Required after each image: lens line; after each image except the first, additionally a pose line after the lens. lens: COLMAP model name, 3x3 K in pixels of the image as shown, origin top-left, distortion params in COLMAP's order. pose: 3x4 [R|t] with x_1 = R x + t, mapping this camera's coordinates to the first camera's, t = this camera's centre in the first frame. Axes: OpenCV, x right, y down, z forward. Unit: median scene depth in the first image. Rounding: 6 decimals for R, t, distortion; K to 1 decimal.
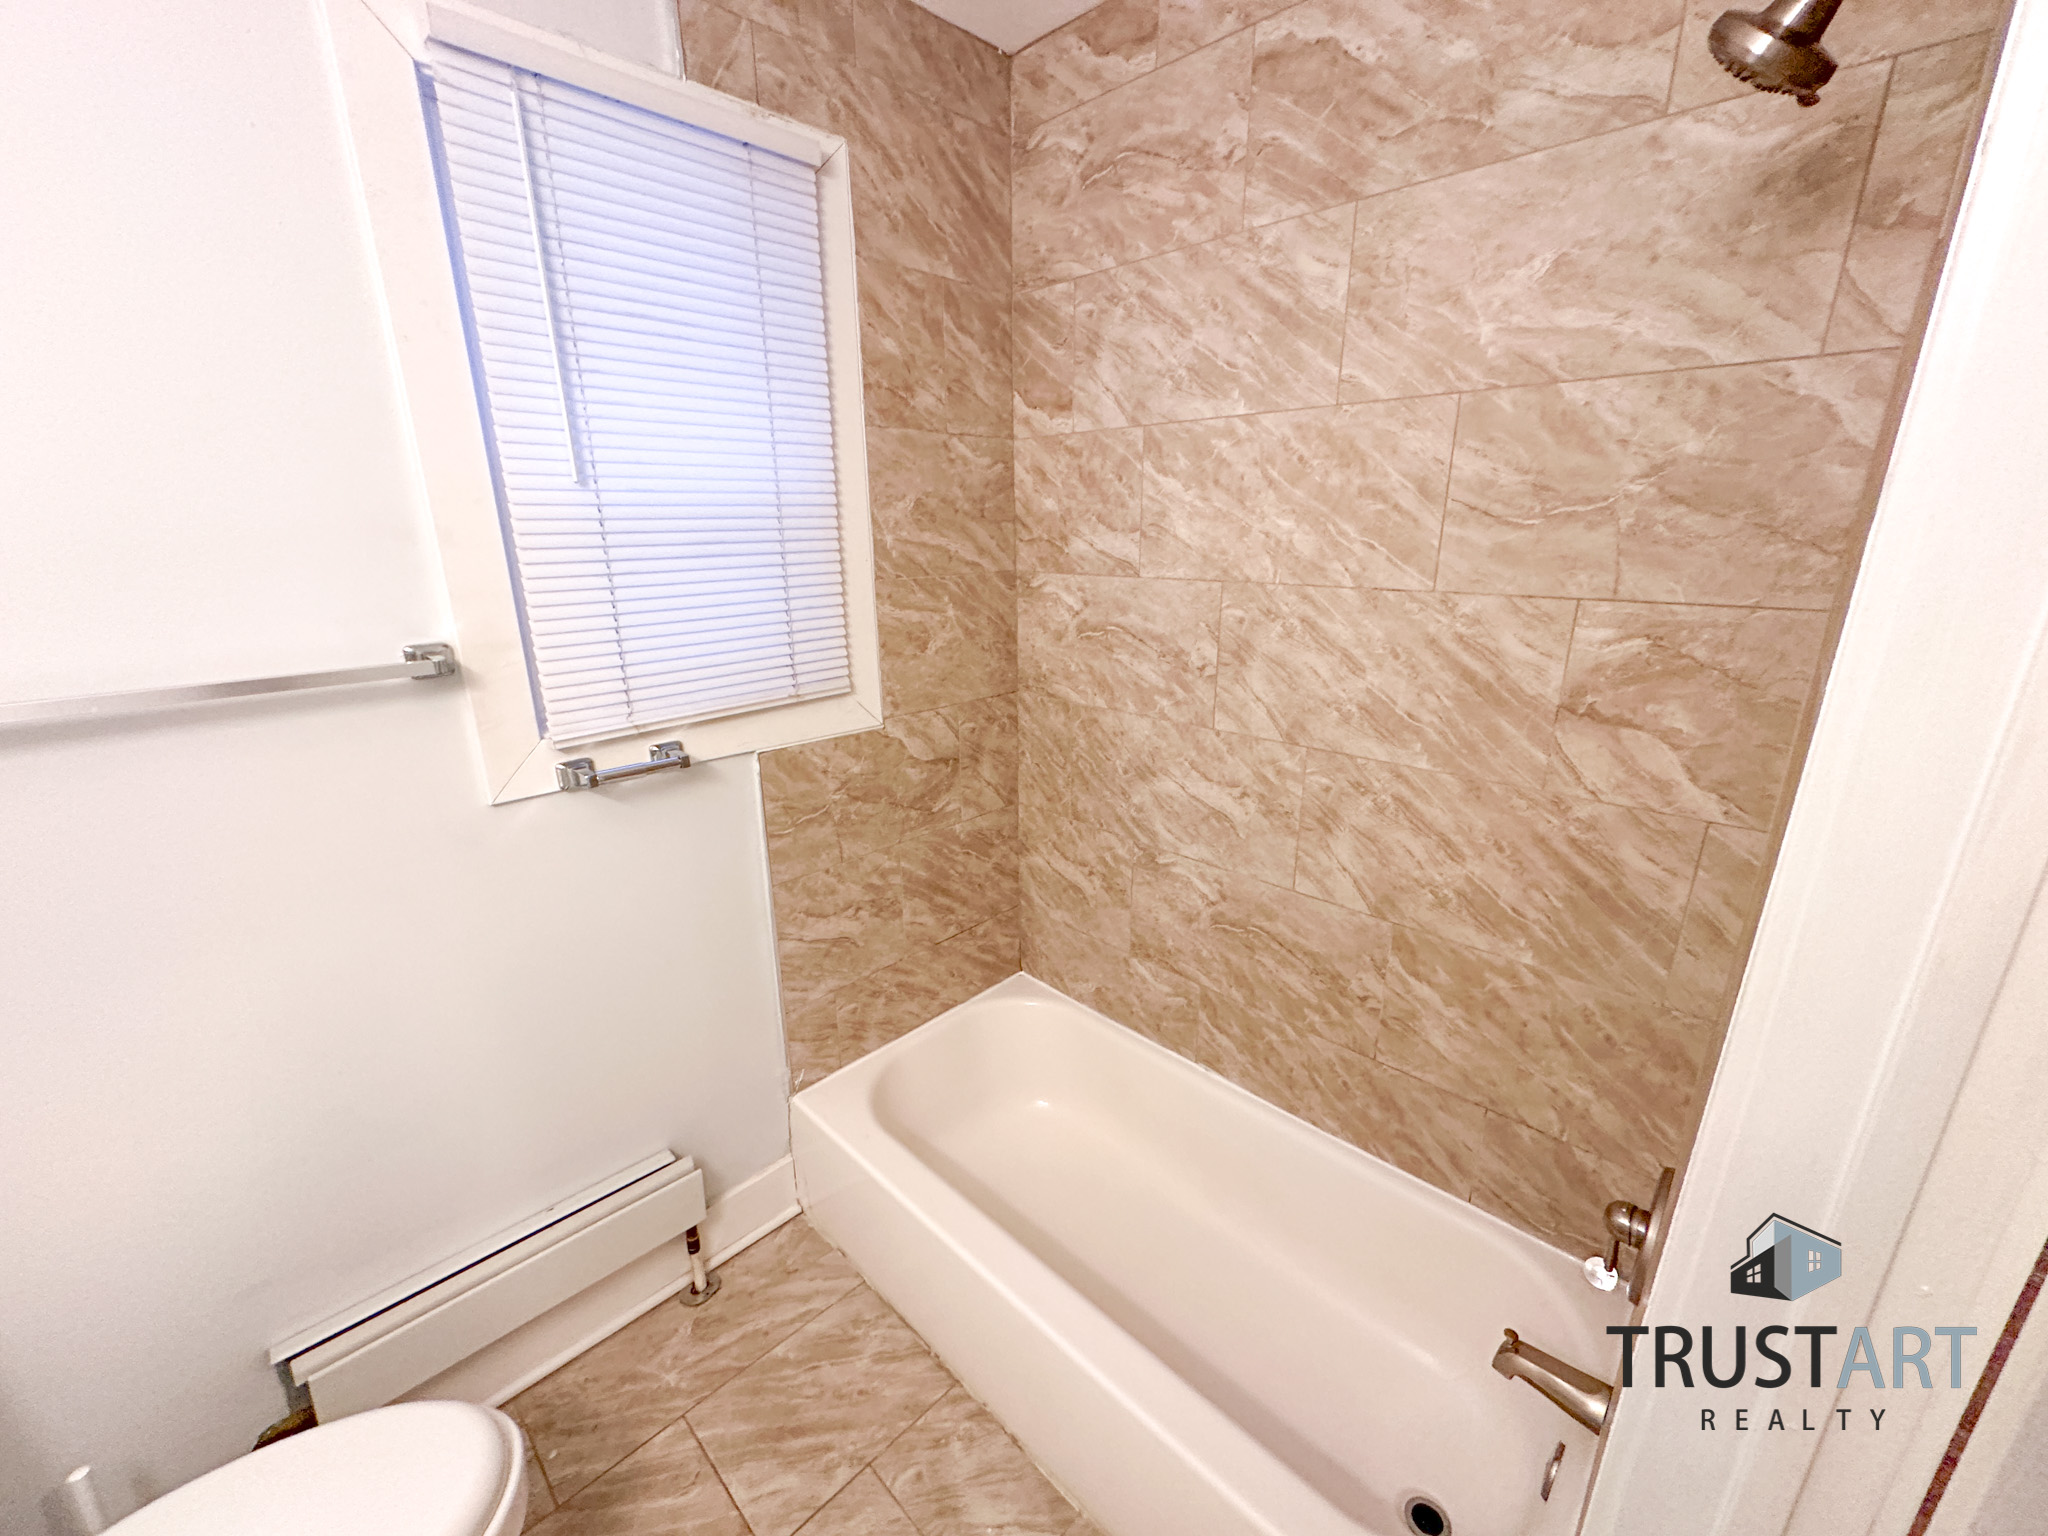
lens RADIAL K [[817.2, 0, 1021.6], [0, 817.2, 764.8], [0, 0, 1]] dist [-0.001099, 0.000160]
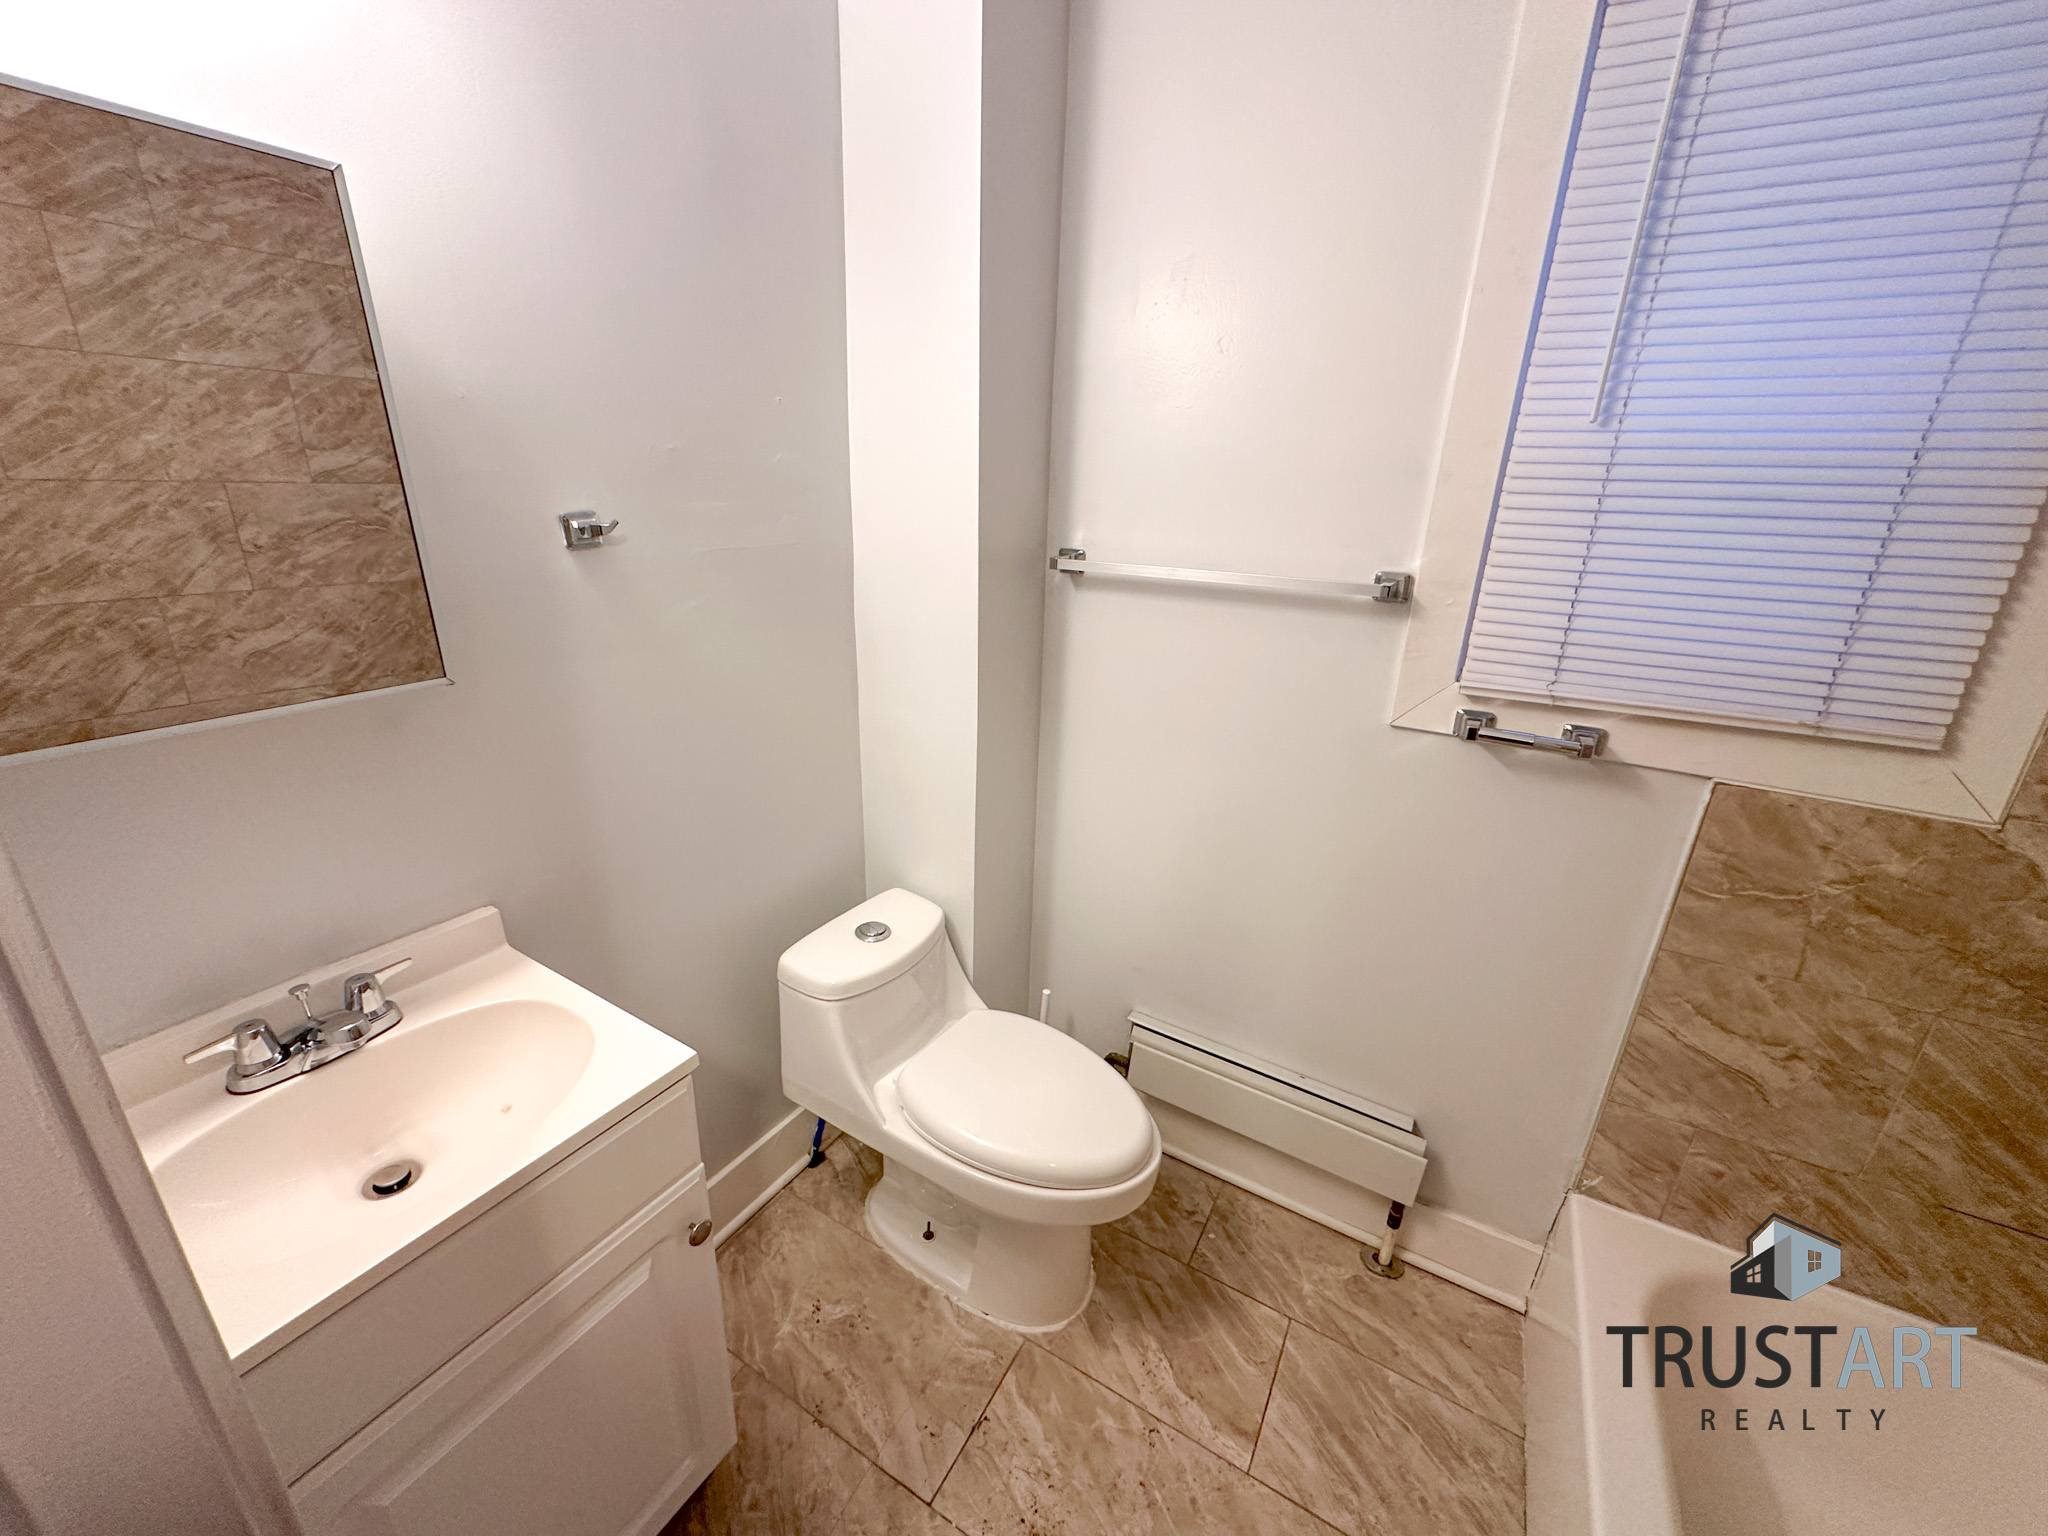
lens RADIAL K [[817.2, 0, 1021.6], [0, 817.2, 764.8], [0, 0, 1]] dist [-0.001099, 0.000160]
pose [[0.251892, 0.334260, -0.908197, 0.191168], [-0.310672, 0.916715, 0.251229, -0.018477], [0.916534, 0.218869, 0.334758, 0.143478]]
